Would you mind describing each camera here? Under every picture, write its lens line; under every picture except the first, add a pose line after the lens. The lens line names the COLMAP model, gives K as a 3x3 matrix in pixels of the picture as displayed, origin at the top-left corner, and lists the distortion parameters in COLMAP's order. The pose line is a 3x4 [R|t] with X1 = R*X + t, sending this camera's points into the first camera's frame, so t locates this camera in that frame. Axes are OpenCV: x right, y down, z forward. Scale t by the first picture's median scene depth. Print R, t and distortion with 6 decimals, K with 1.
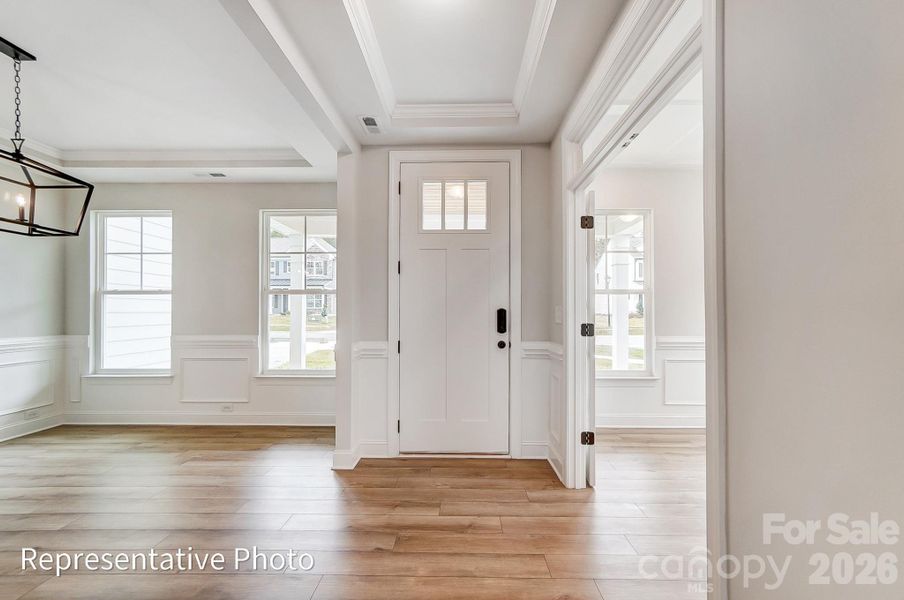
lens RADIAL K [[388.8, 0, 455.5], [0, 388.8, 305.8], [0, 0, 1]] dist [-0.047676, 0.019016]
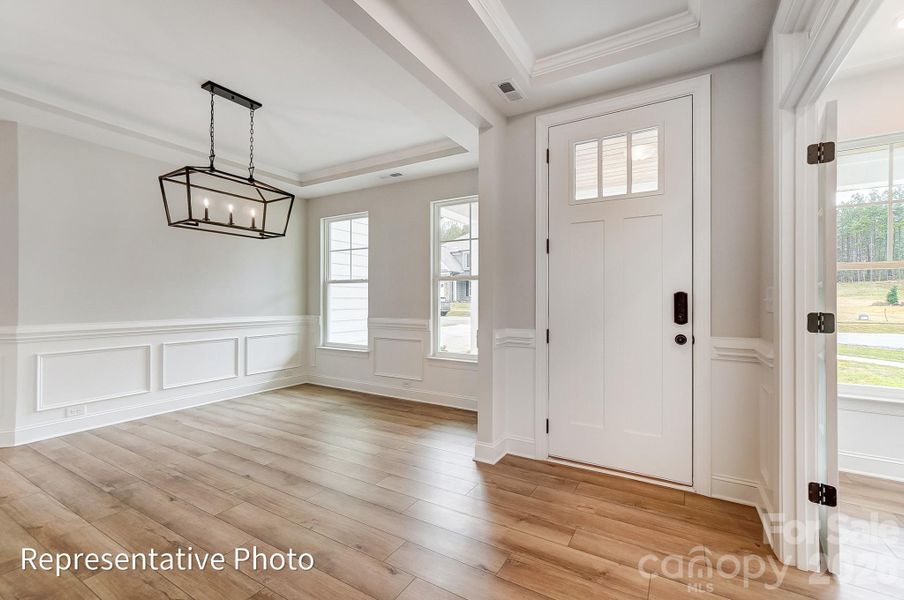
lens RADIAL K [[392.9, 0, 438.1], [0, 392.9, 294.5], [0, 0, 1]] dist [-0.028166, 0.008489]
pose [[0.864907, -0.002986, -0.501924, 0.089657], [0.005088, 0.999983, 0.002818, 0.008020], [0.501907, -0.004991, 0.864907, 0.106593]]
